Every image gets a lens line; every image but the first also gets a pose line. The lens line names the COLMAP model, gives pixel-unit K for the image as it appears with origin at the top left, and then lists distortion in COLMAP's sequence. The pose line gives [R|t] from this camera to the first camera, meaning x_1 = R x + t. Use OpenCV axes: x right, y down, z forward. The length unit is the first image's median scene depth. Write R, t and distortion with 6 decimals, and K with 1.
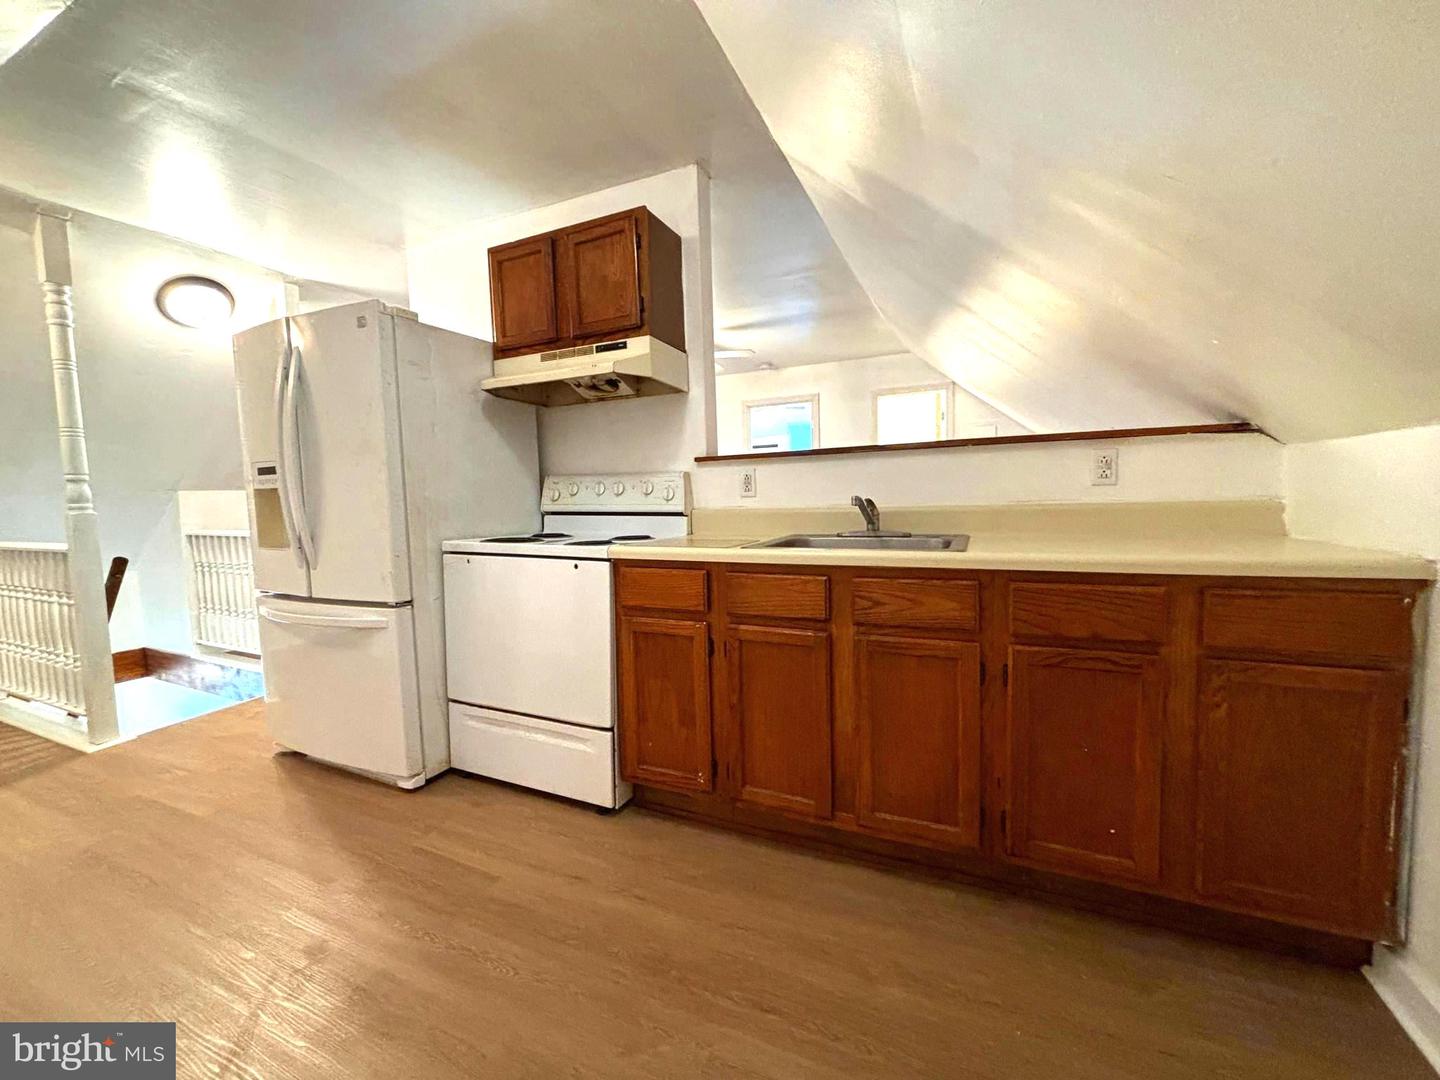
lens RADIAL K [[581.2, 0, 719.7], [0, 581.2, 539.8], [0, 0, 1]] dist [0.000423, -0.000124]
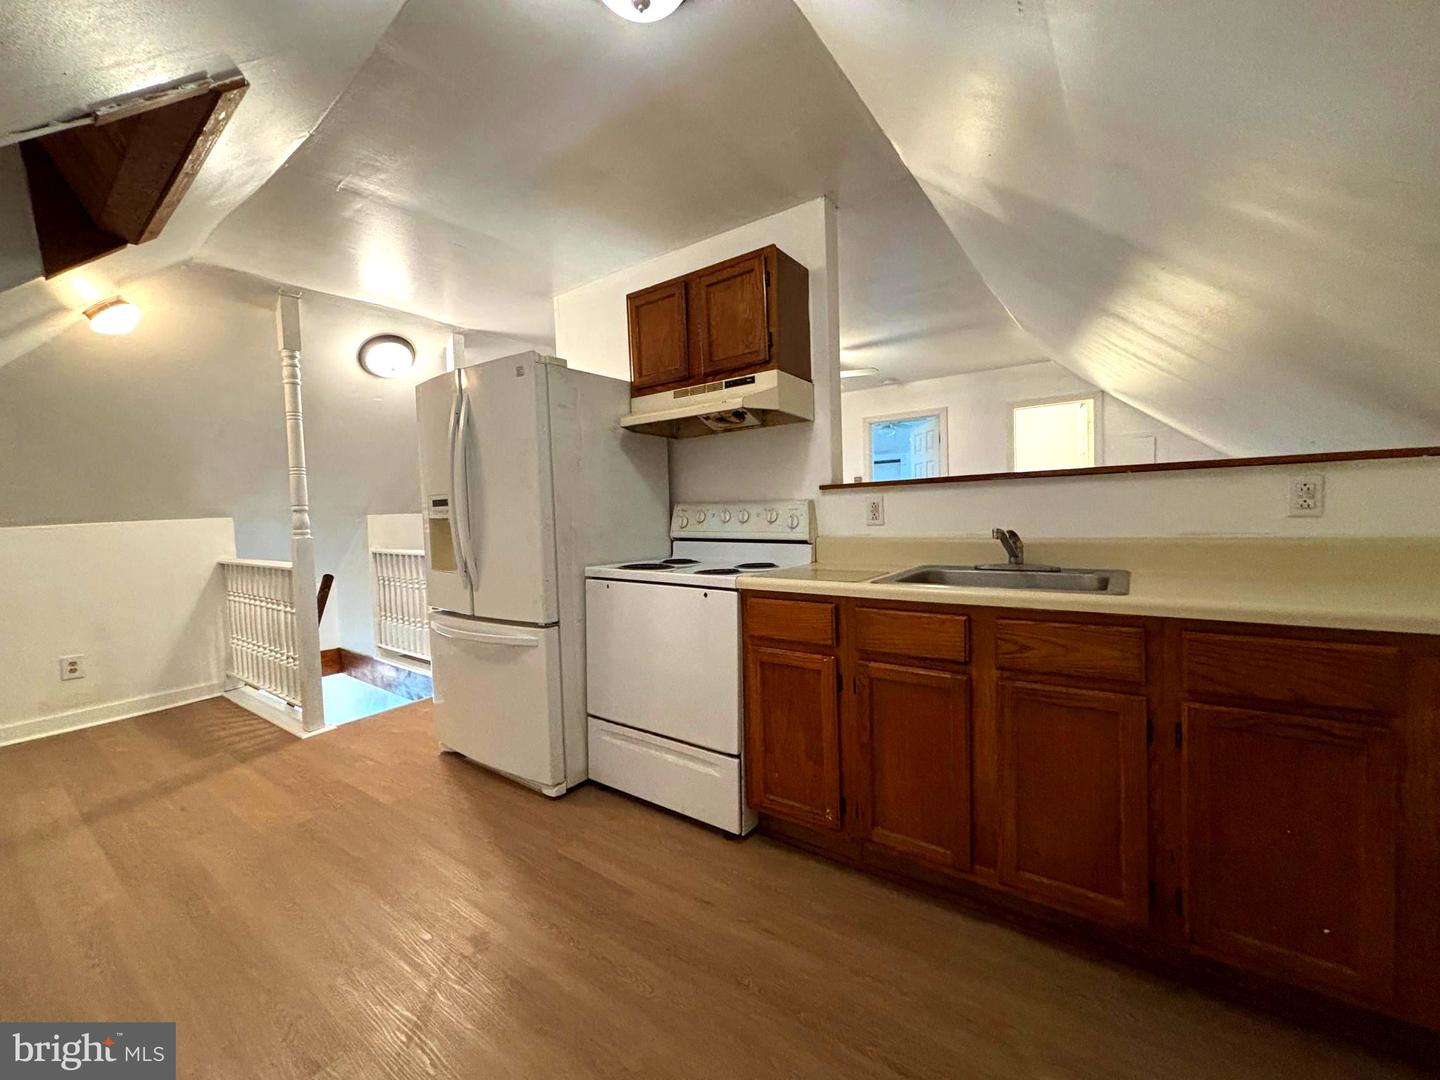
lens RADIAL K [[581.2, 0, 718.3], [0, 581.2, 539.9], [0, 0, 1]] dist [0.000423, -0.000124]
pose [[0.980515, 0.004880, -0.196381, -0.019996], [-0.009424, 0.999709, -0.022212, -0.027350], [0.196216, 0.023630, 0.980276, -0.013632]]
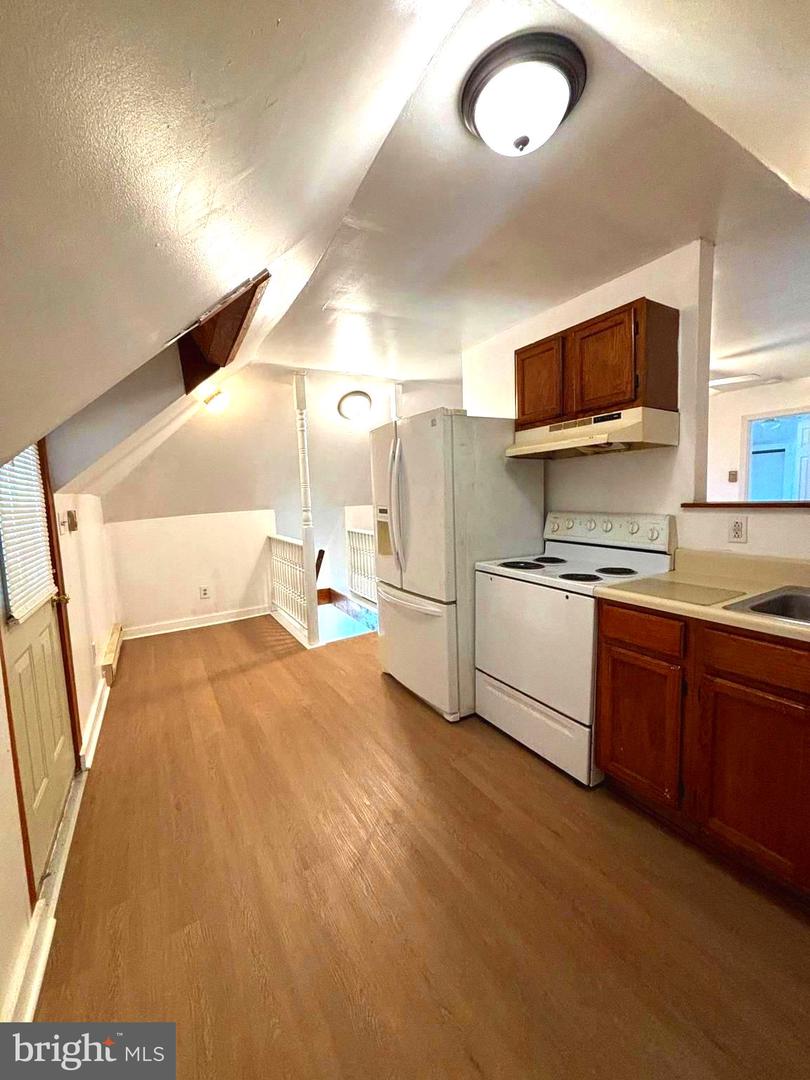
lens RADIAL K [[435.9, 0, 406.1], [0, 435.9, 539.5], [0, 0, 1]] dist [0.000423, -0.000124]
pose [[0.820165, 0.057440, -0.569237, 0.005709], [-0.031619, 0.997978, 0.055146, -0.112836], [0.571253, -0.027230, 0.820322, -0.009769]]
